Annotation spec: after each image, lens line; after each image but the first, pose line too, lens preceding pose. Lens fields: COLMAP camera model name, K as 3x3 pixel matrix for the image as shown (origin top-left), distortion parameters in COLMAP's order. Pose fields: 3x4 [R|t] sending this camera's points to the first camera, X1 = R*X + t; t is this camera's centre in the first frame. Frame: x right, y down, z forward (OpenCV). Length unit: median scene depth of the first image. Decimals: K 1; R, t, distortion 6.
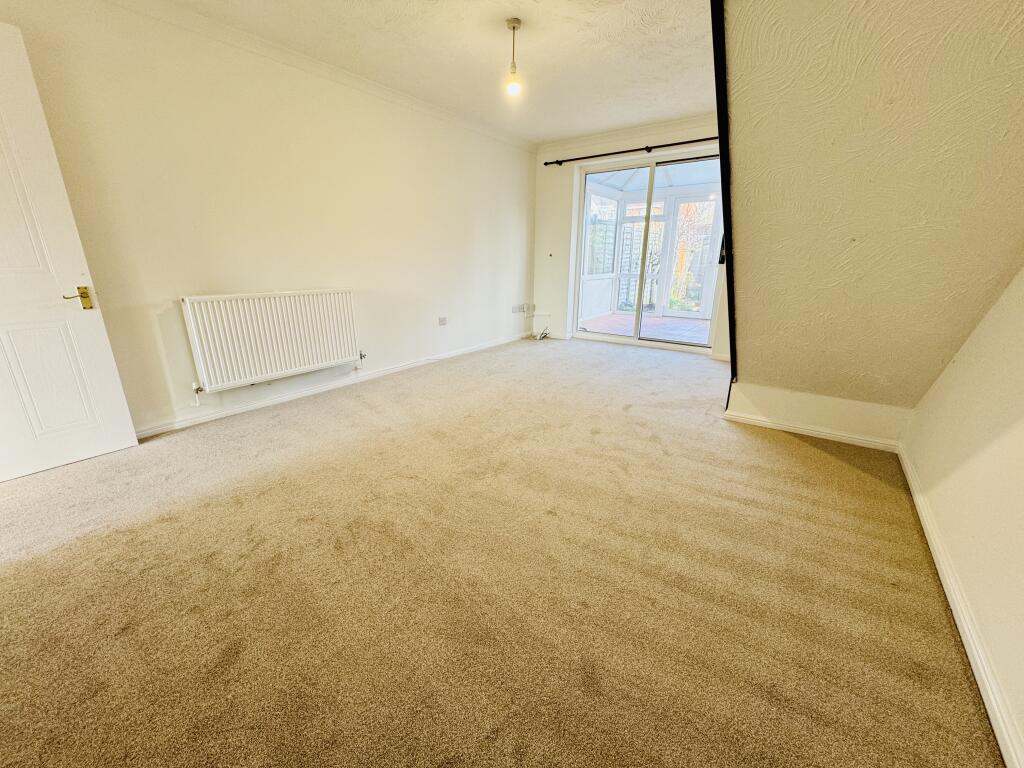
lens RADIAL K [[409.0, 0, 512.0], [0, 409.0, 384.0], [0, 0, 1]] dist [0.027391, 0.000042]
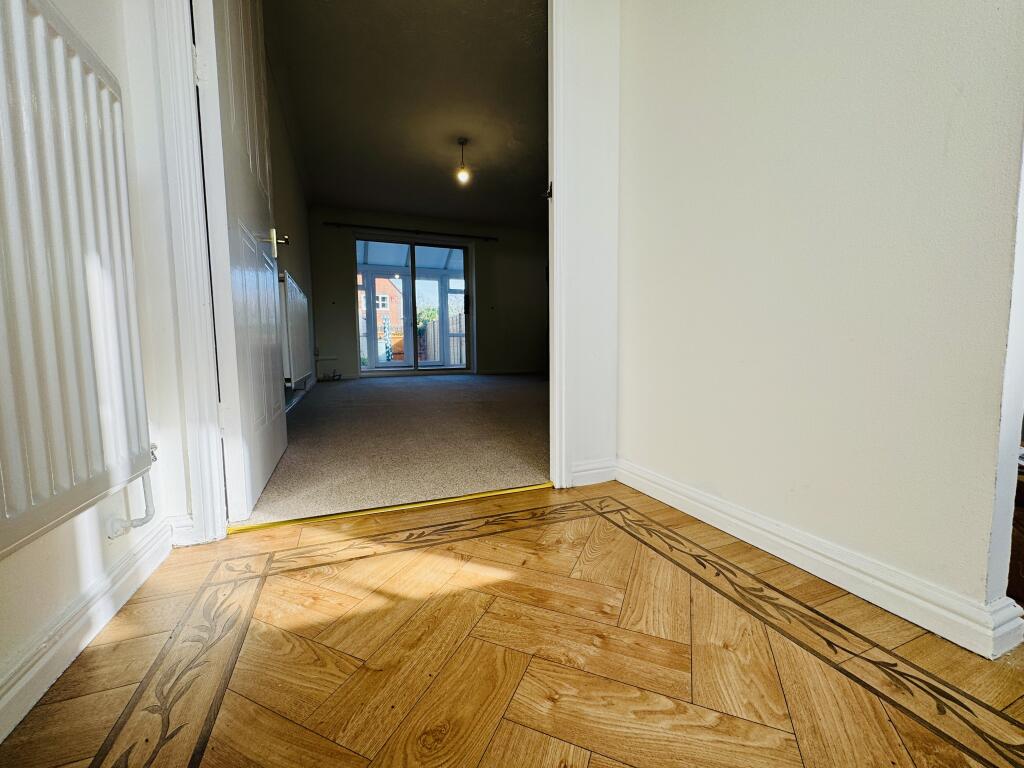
lens RADIAL K [[406.6, 0, 512.0], [0, 406.6, 384.0], [0, 0, 1]] dist [-0.000386, -0.000007]
pose [[0.520221, -0.068466, 0.851283, -1.240886], [0.258191, 0.962747, -0.080351, 0.225390], [-0.814068, 0.261594, 0.518518, 0.241461]]
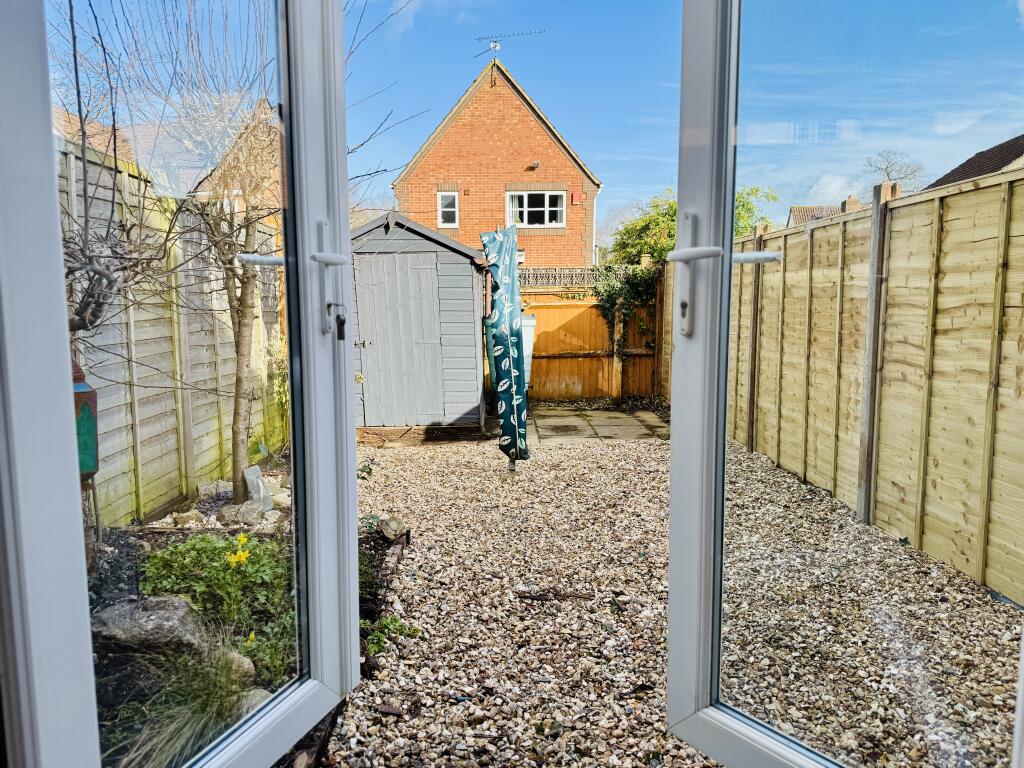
lens RADIAL K [[706.8, 0, 512.0], [0, 706.8, 384.0], [0, 0, 1]] dist [0.085597, -0.134518]
pose [[0.801611, -0.063464, 0.594468, 1.088578], [0.175098, 0.975669, -0.131951, -0.716217], [-0.571630, 0.209864, 0.793219, 2.398698]]
